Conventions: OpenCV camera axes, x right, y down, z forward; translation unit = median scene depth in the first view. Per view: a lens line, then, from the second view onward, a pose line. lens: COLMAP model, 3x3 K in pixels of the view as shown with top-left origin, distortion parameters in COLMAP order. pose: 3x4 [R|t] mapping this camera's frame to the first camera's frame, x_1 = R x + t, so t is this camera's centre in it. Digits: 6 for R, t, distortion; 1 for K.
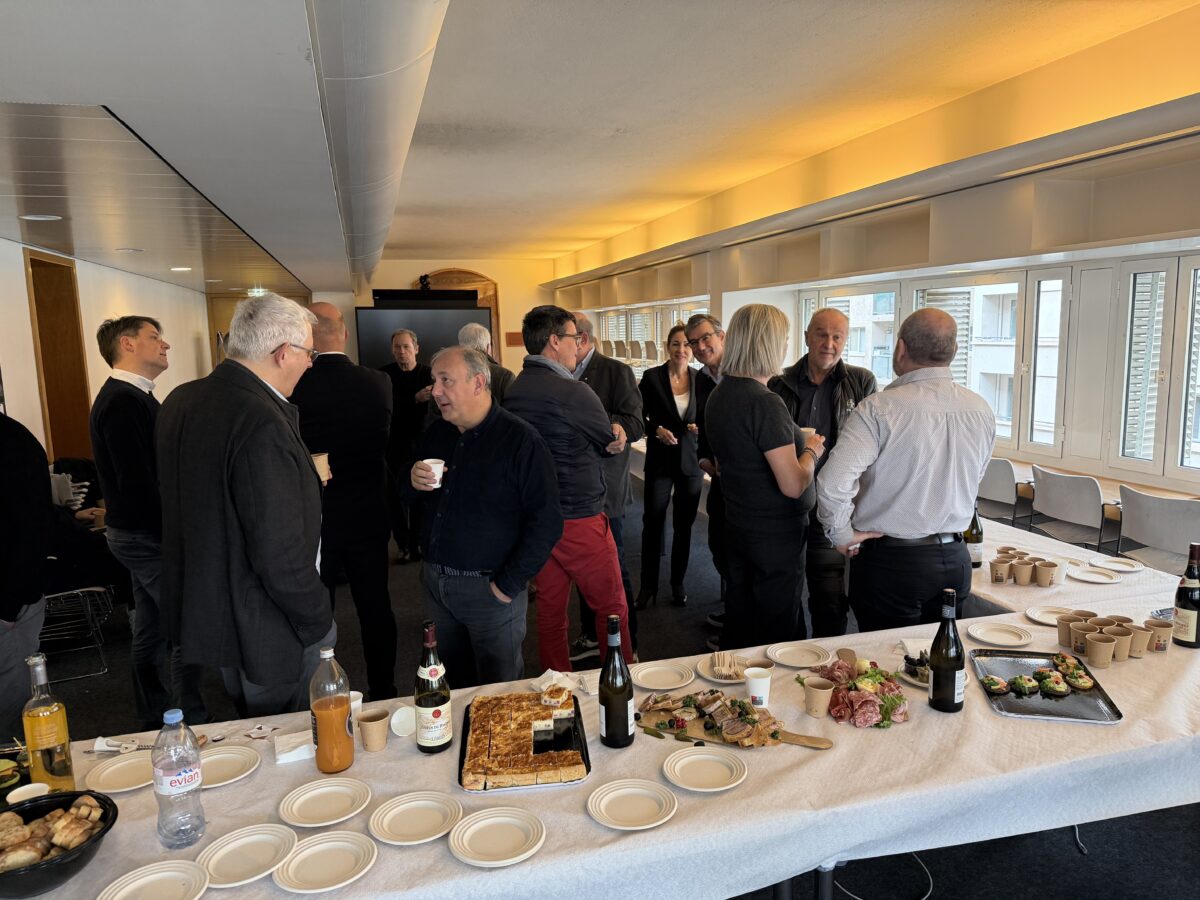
lens RADIAL K [[821.1, 0, 600.0], [0, 821.1, 450.0], [0, 0, 1]] dist [0.001901, 0.001877]
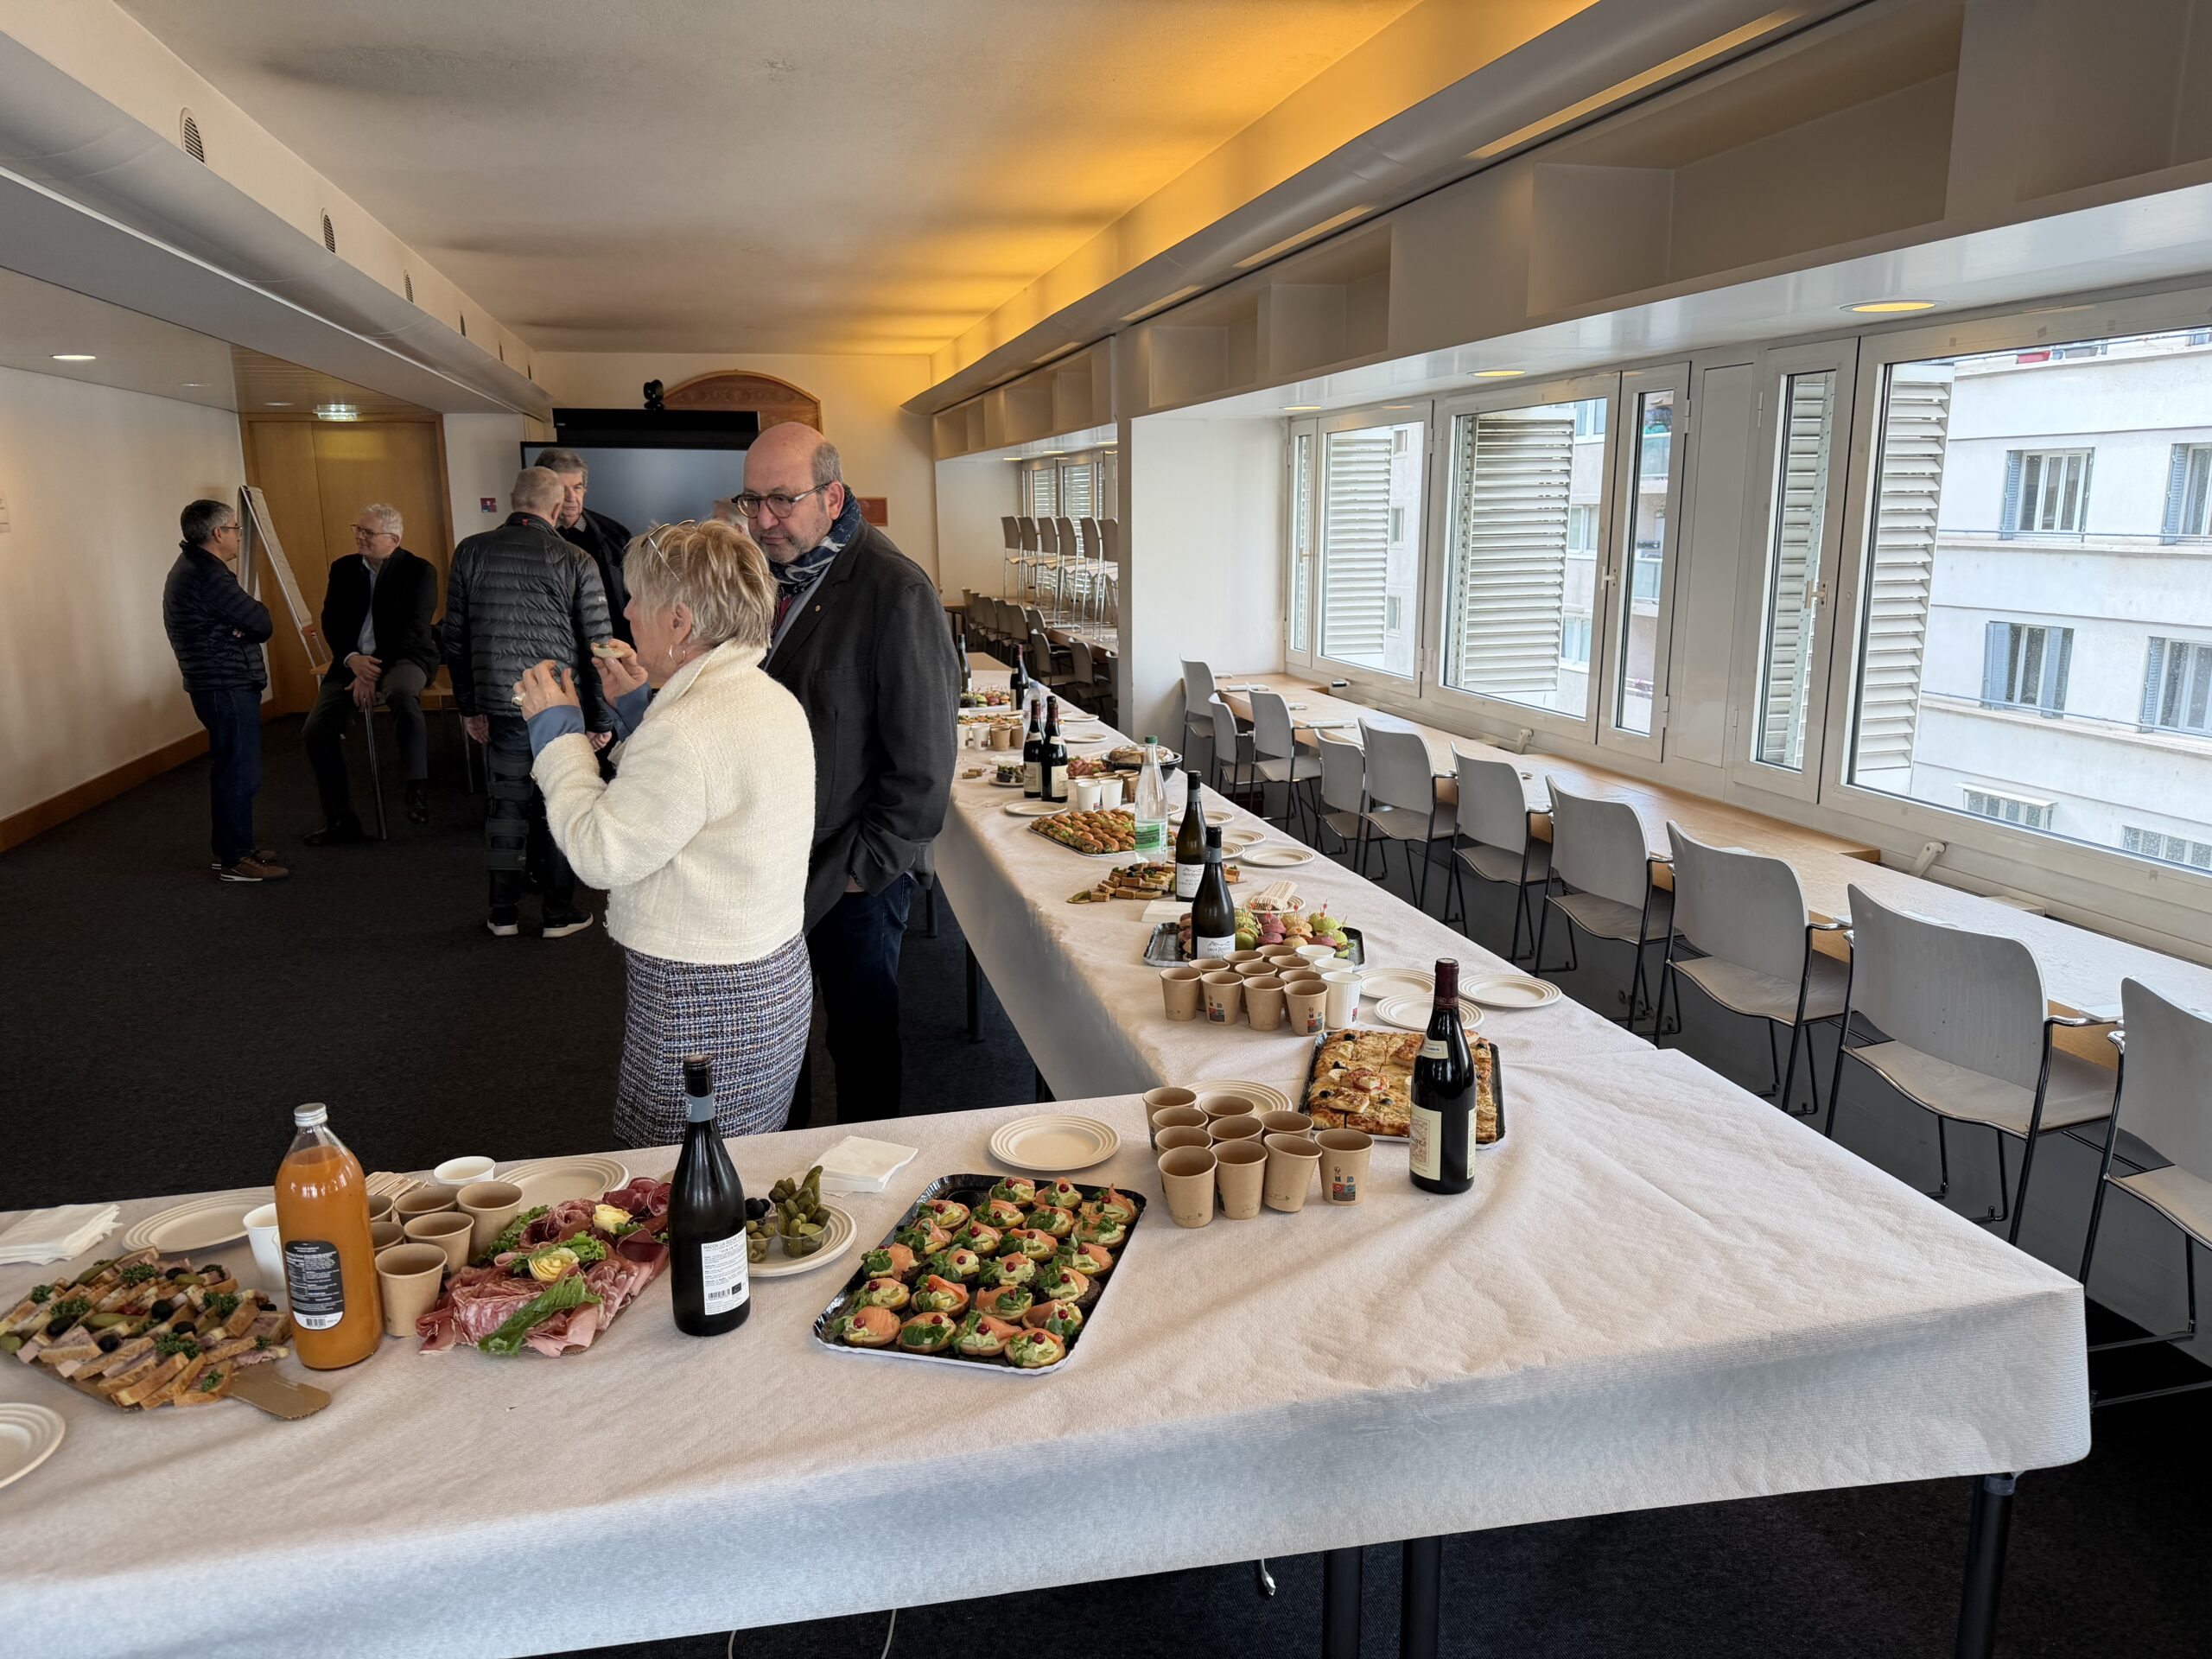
lens RADIAL K [[1513.6, 0, 1106.0], [0, 1513.6, 829.5], [0, 0, 1]] dist [0.001901, 0.001877]
pose [[0.998553, 0.022930, -0.048634, 0.321924], [-0.019466, 0.997319, 0.070543, -0.008512], [0.050121, -0.069494, 0.996322, 0.100769]]
